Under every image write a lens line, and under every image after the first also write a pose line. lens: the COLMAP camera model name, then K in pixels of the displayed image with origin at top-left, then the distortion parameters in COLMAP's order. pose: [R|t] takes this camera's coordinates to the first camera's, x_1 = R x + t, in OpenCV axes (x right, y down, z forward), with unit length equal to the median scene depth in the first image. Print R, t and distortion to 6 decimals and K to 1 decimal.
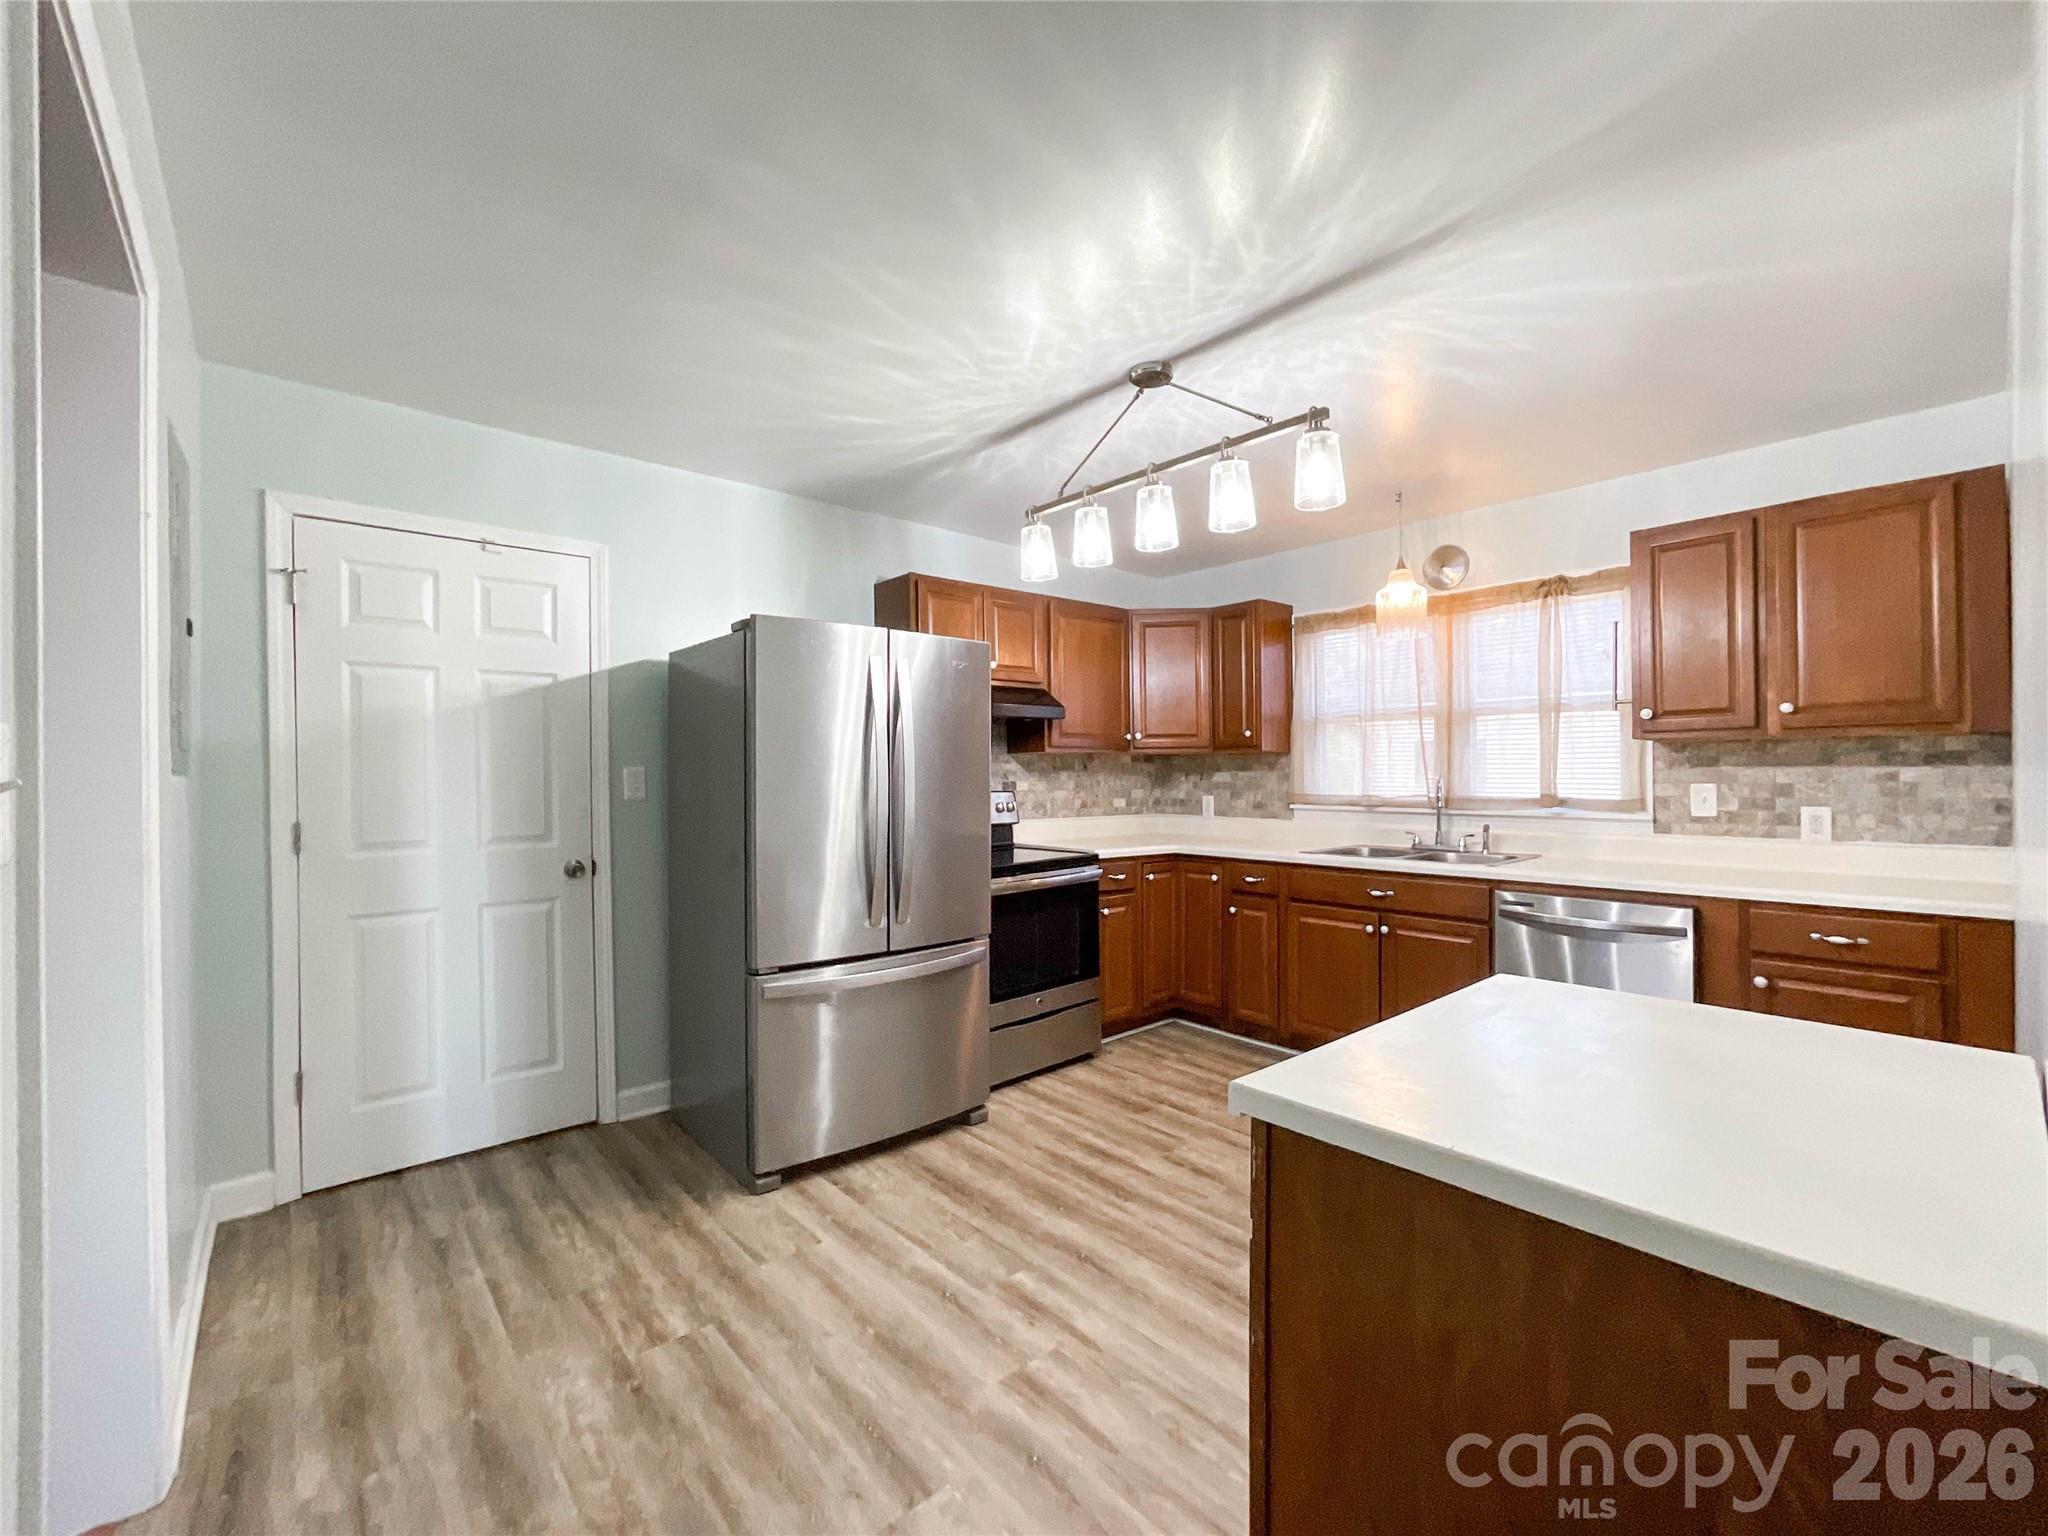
lens RADIAL K [[854.3, 0, 1029.1], [0, 854.3, 769.2], [0, 0, 1]] dist [-0.024194, 0.012651]
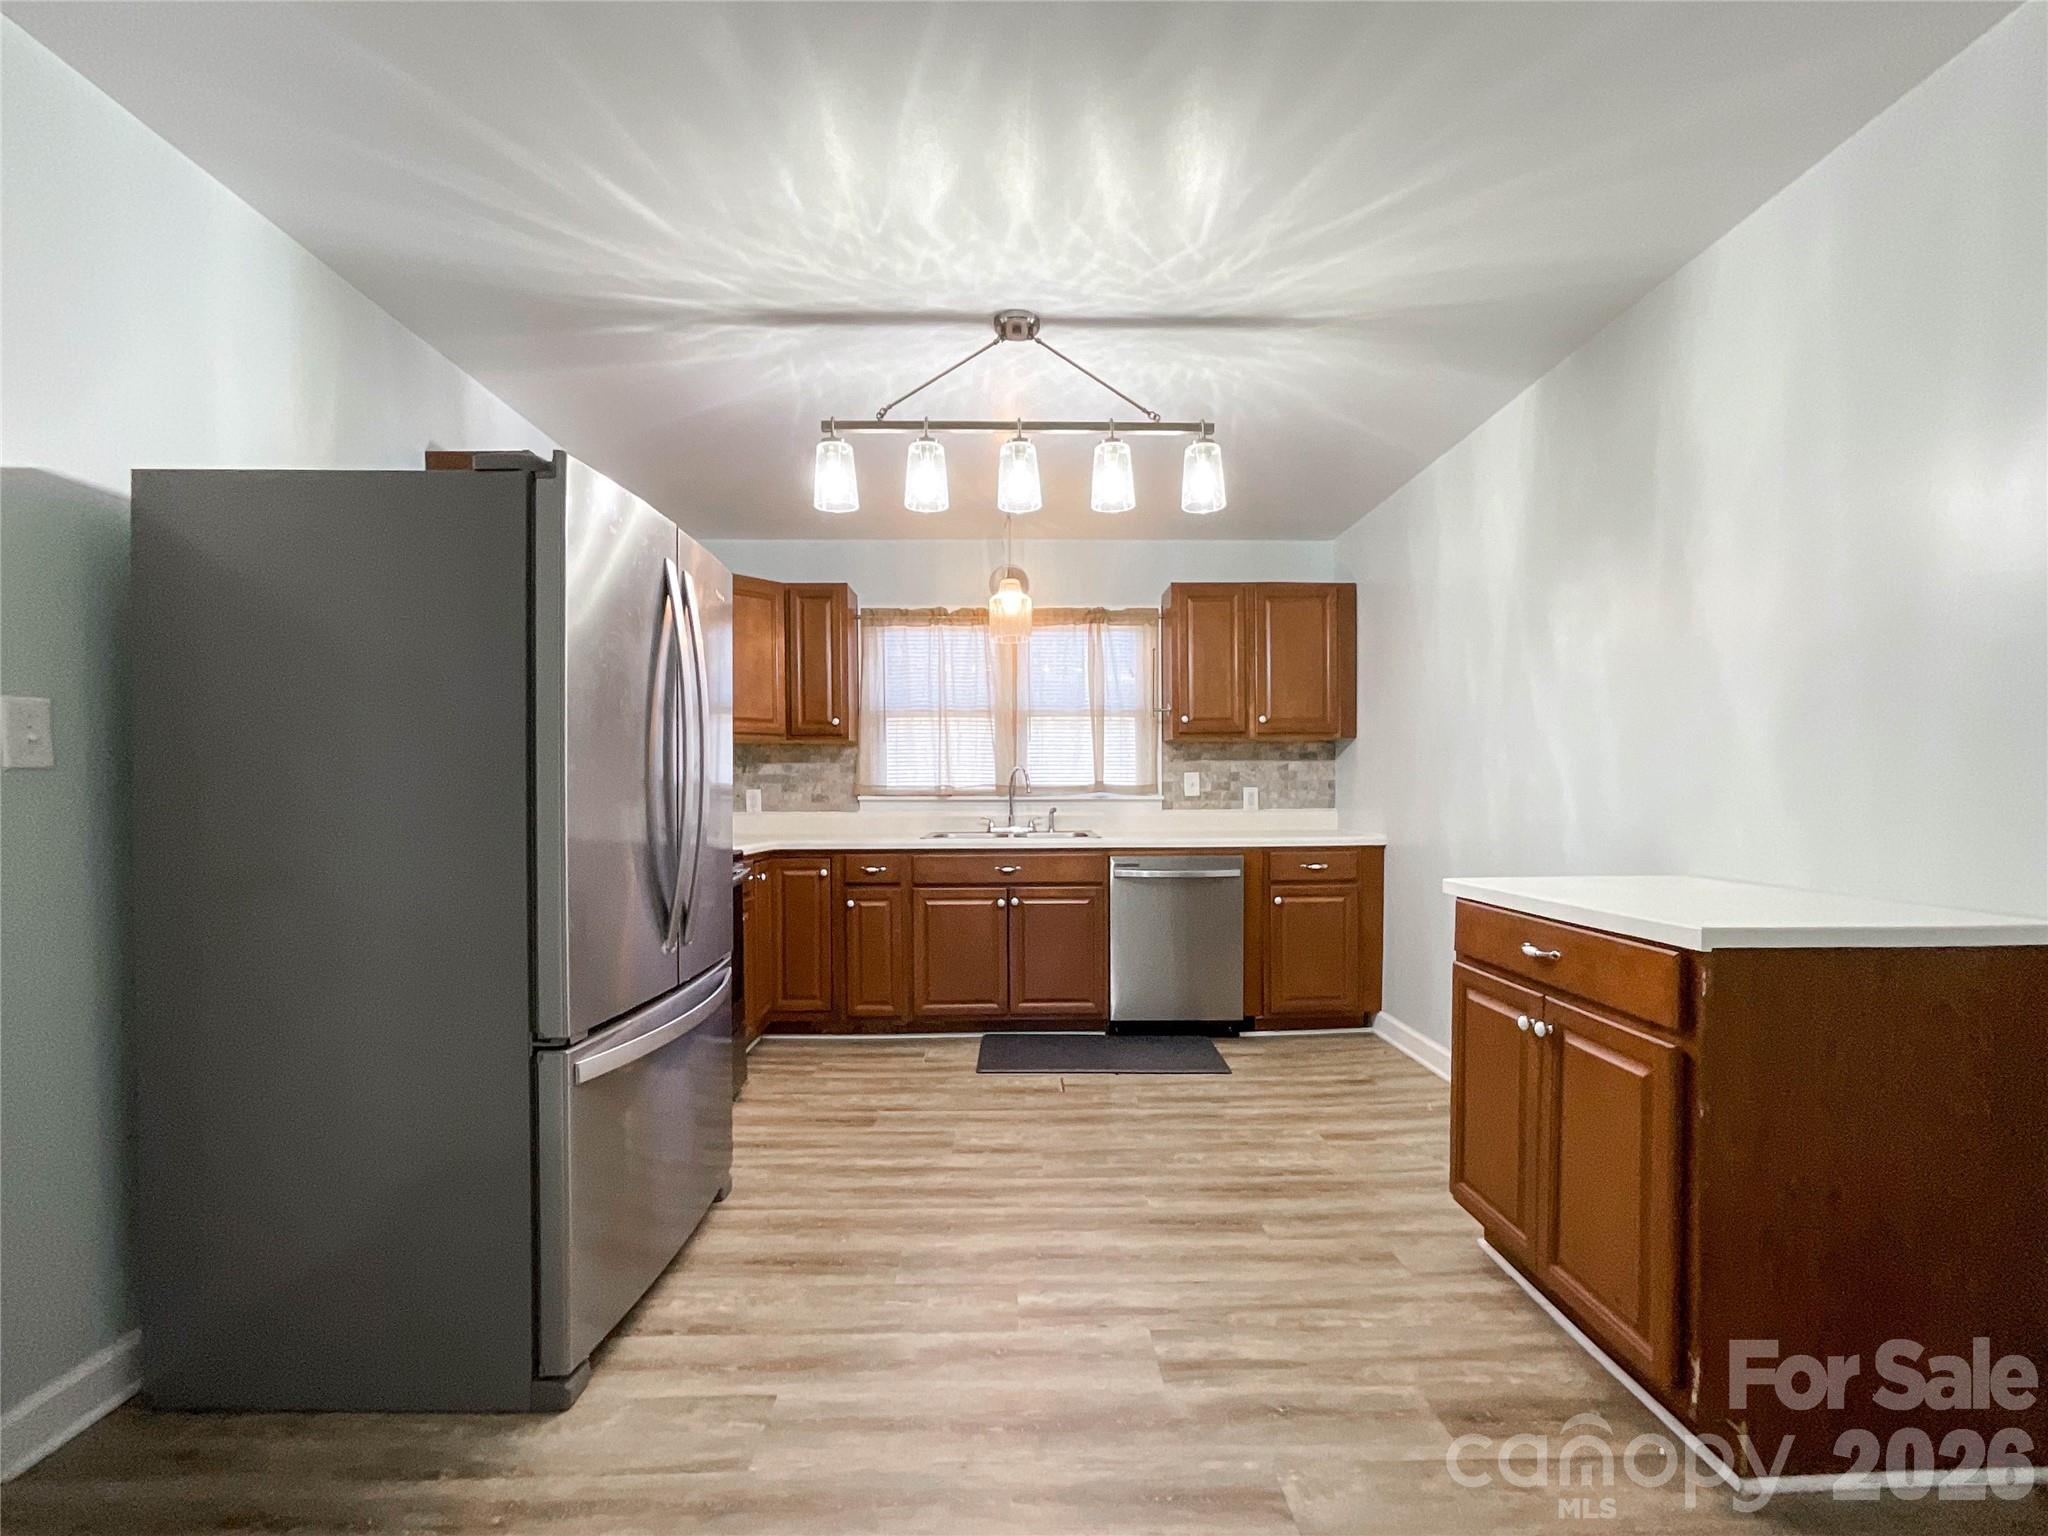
lens RADIAL K [[861.2, 0, 1019.6], [0, 861.2, 793.4], [0, 0, 1]] dist [-0.023632, 0.012821]
pose [[0.649215, -0.000647, 0.760605, -0.455237], [-0.003853, 0.999984, 0.004139, 0.045587], [-0.760596, -0.005617, 0.649202, 0.284119]]
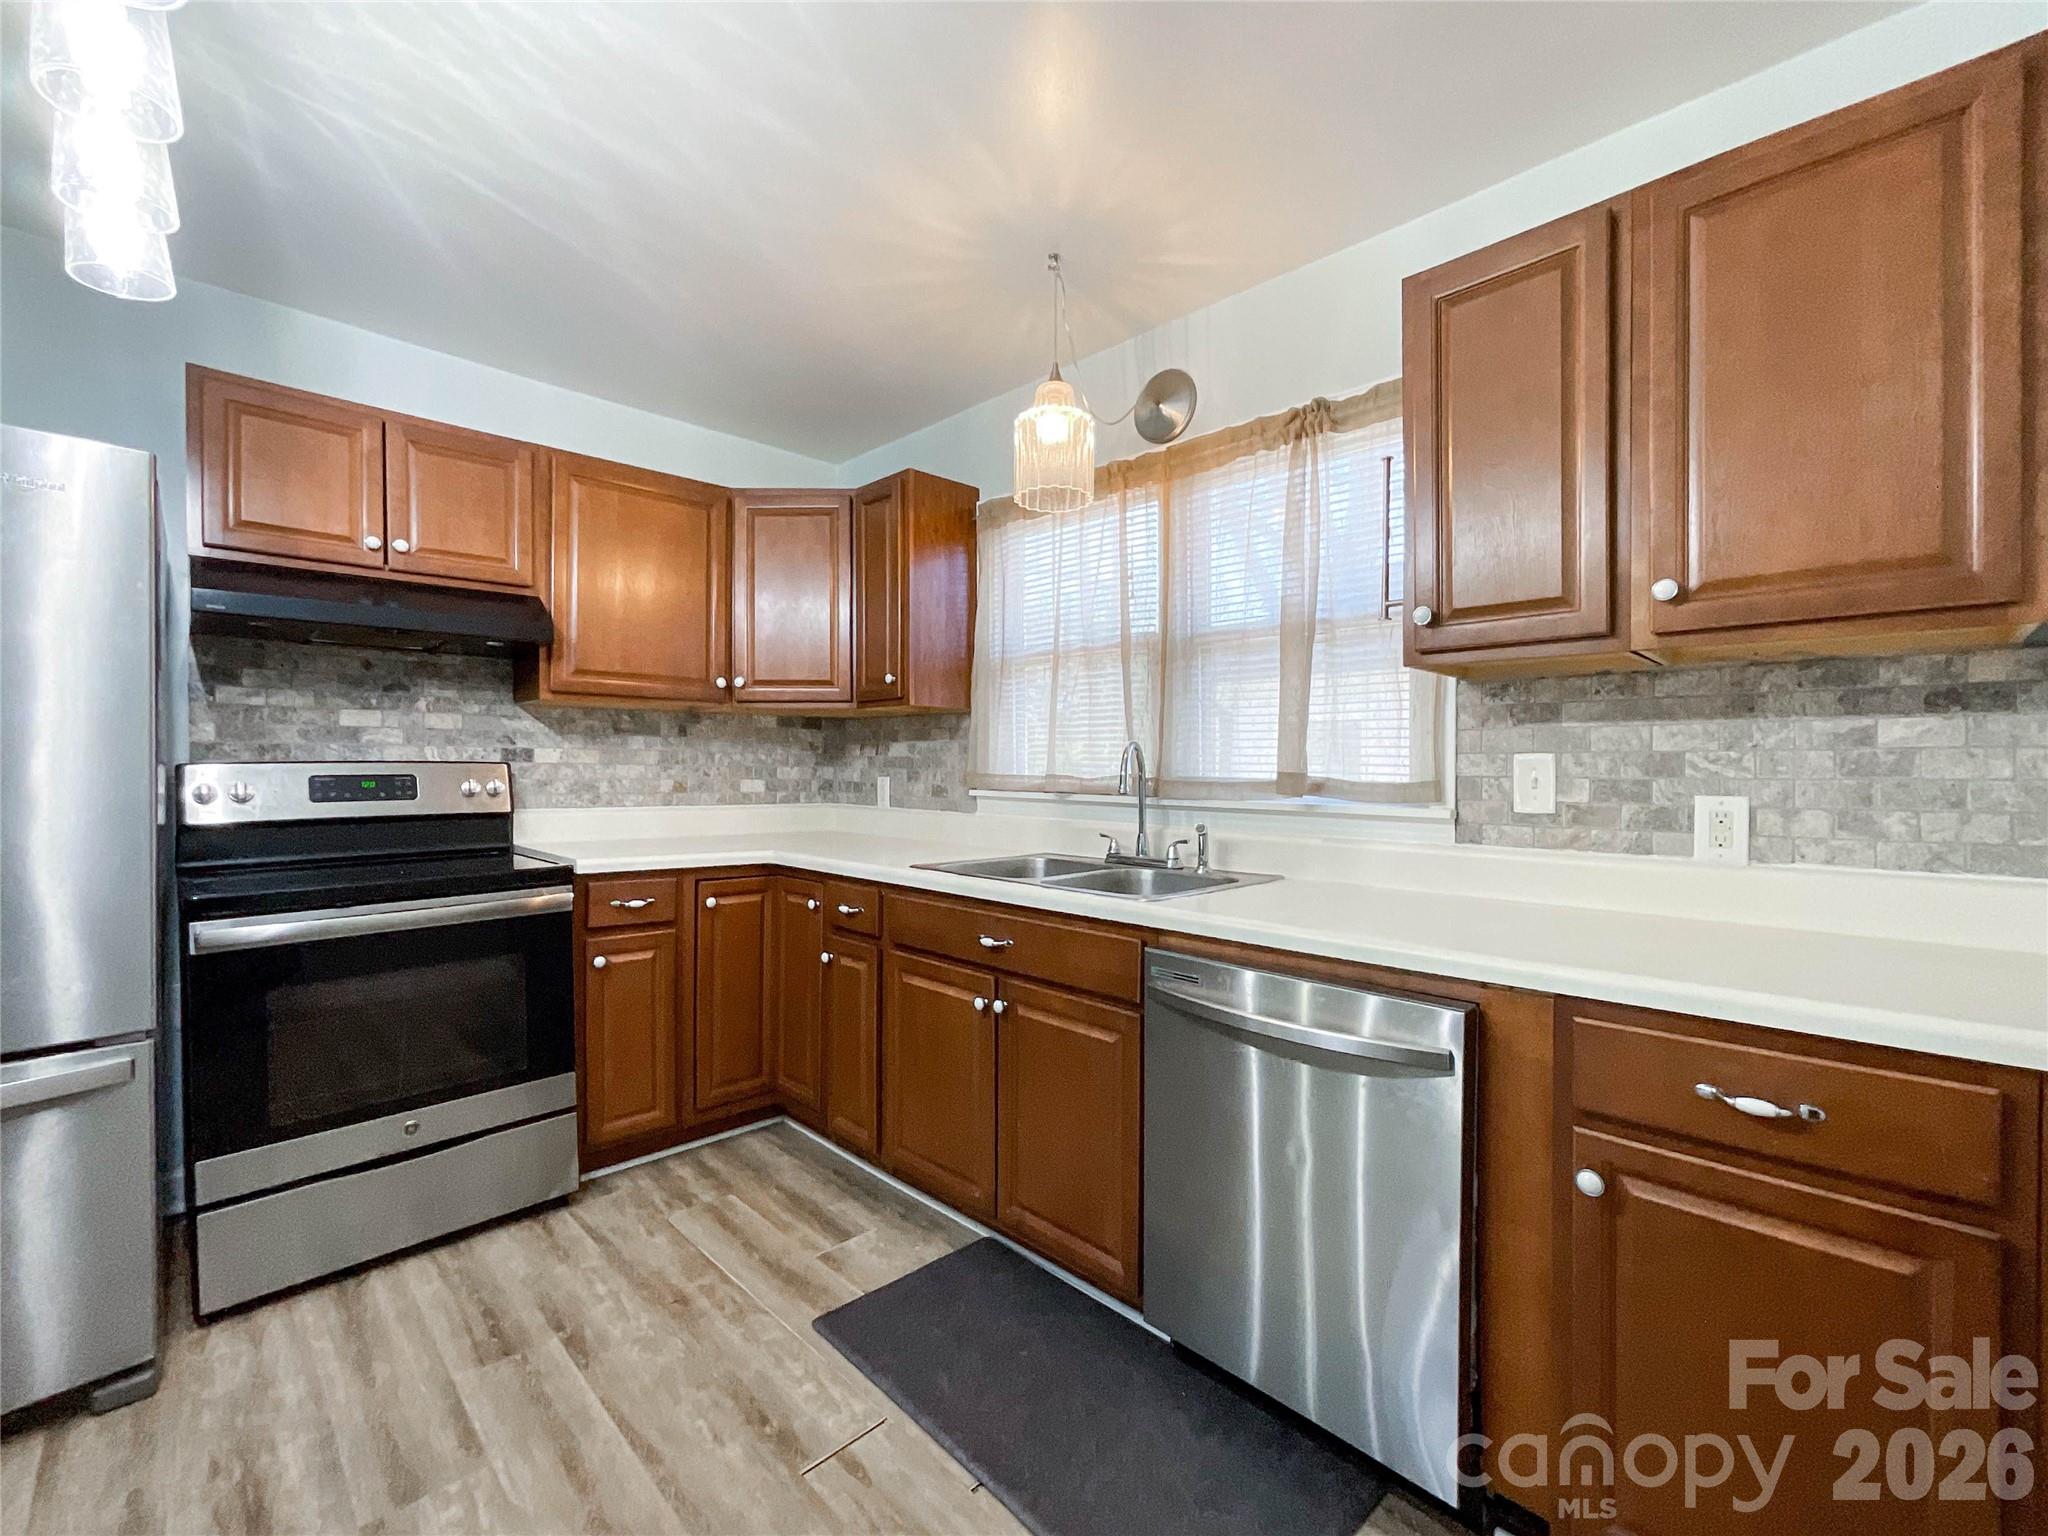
lens RADIAL K [[877.8, 0, 1024.0], [0, 877.8, 768.0], [0, 0, 1]] dist [-0.030661, 0.014110]
pose [[0.998173, 0.012534, 0.059114, 0.421277], [-0.013006, 0.999886, 0.007608, 0.025952], [-0.059012, -0.008363, 0.998222, 0.440954]]
